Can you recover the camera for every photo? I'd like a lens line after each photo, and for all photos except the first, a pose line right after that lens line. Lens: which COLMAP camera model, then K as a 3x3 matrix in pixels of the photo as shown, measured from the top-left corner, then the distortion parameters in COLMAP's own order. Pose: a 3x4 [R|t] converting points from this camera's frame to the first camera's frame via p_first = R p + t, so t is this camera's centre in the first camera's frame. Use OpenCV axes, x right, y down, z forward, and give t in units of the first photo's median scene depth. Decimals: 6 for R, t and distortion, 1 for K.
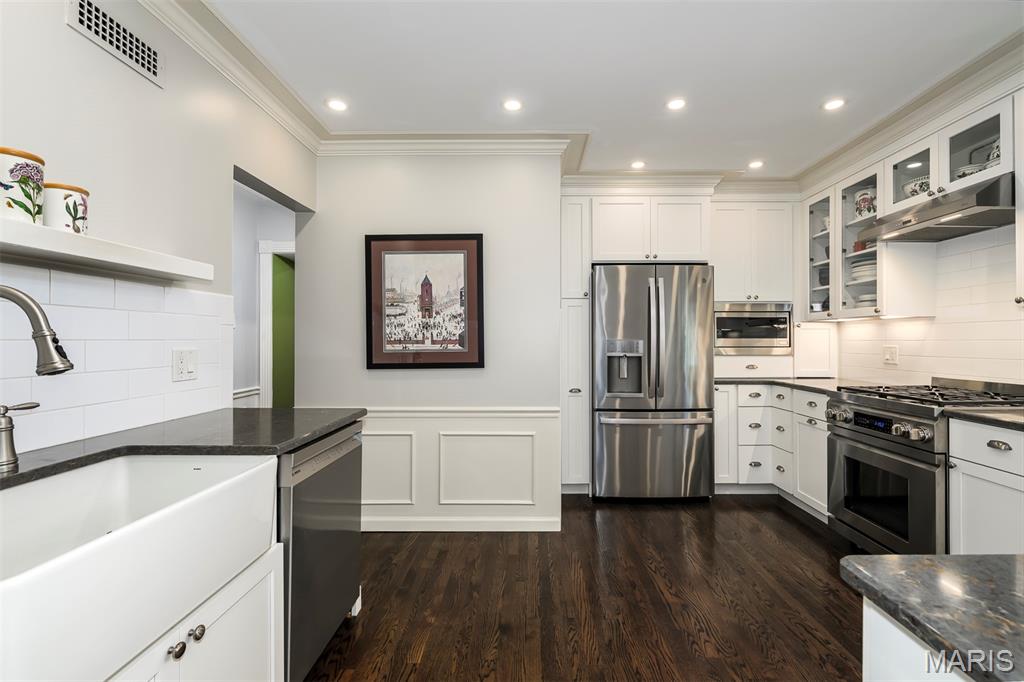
lens RADIAL K [[452.6, 0, 526.7], [0, 452.6, 338.1], [0, 0, 1]] dist [0.000018, -0.000348]
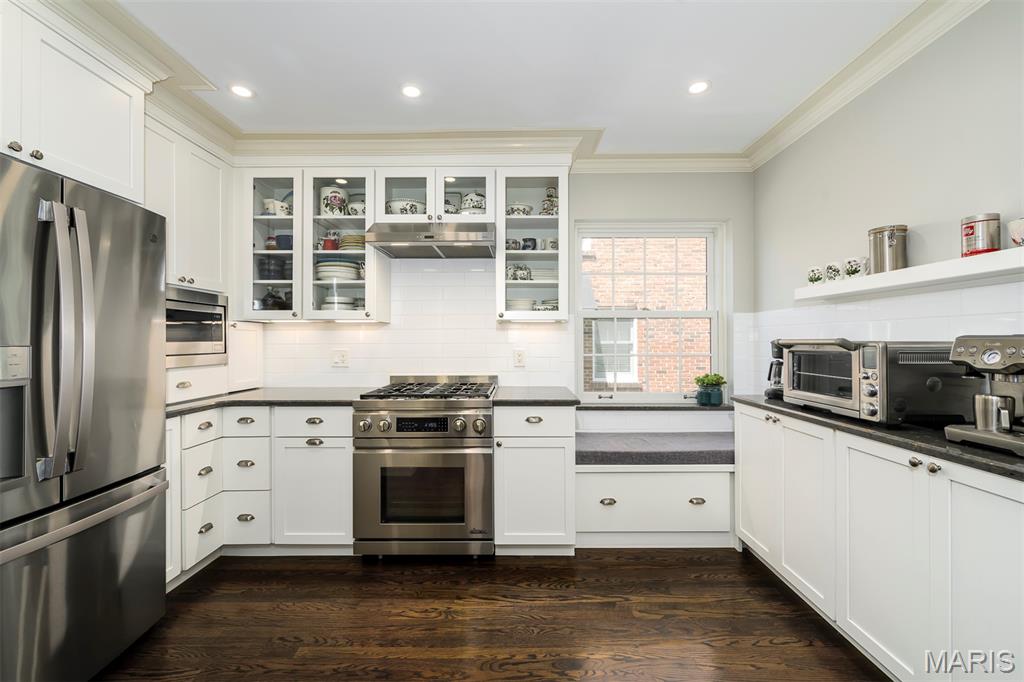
lens RADIAL K [[418.9, 0, 510.4], [0, 418.9, 339.1], [0, 0, 1]] dist [0.001412, 0.000047]
pose [[-0.001384, 0.007859, 0.999968, -0.141939], [-0.002608, 0.999966, -0.007862, 0.000125], [-0.999996, -0.002618, -0.001363, 0.627623]]
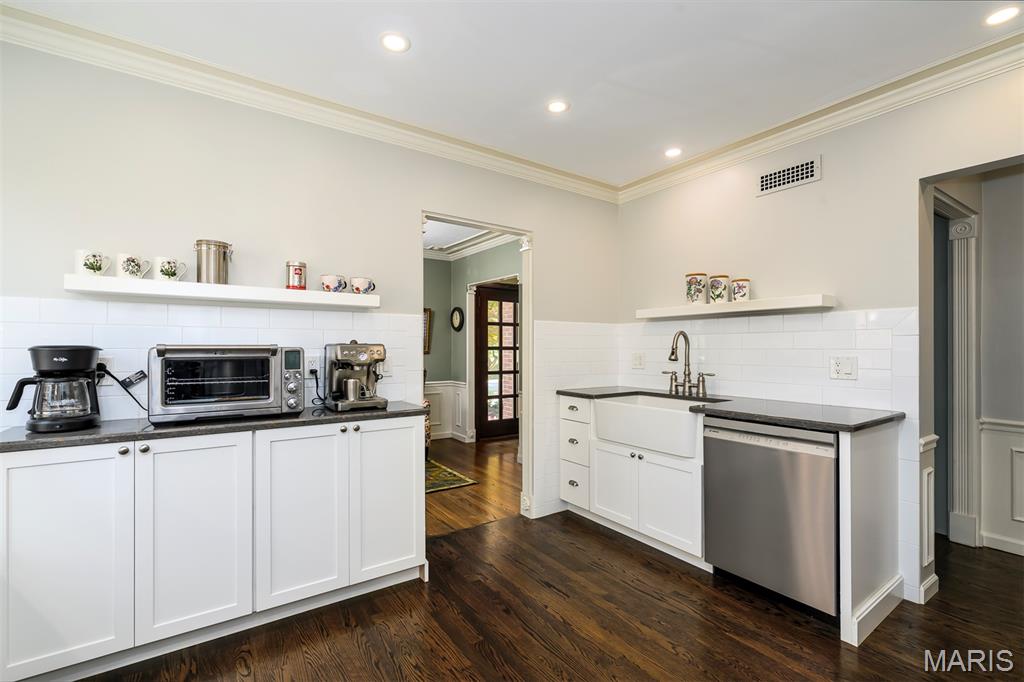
lens RADIAL K [[453.6, 0, 508.8], [0, 453.6, 338.8], [0, 0, 1]] dist [-0.000670, 0.000425]
pose [[-0.820103, -0.008836, -0.572147, 0.504938], [0.001713, 0.999838, -0.017897, -0.002260], [0.572213, -0.015657, -0.819956, 0.933037]]
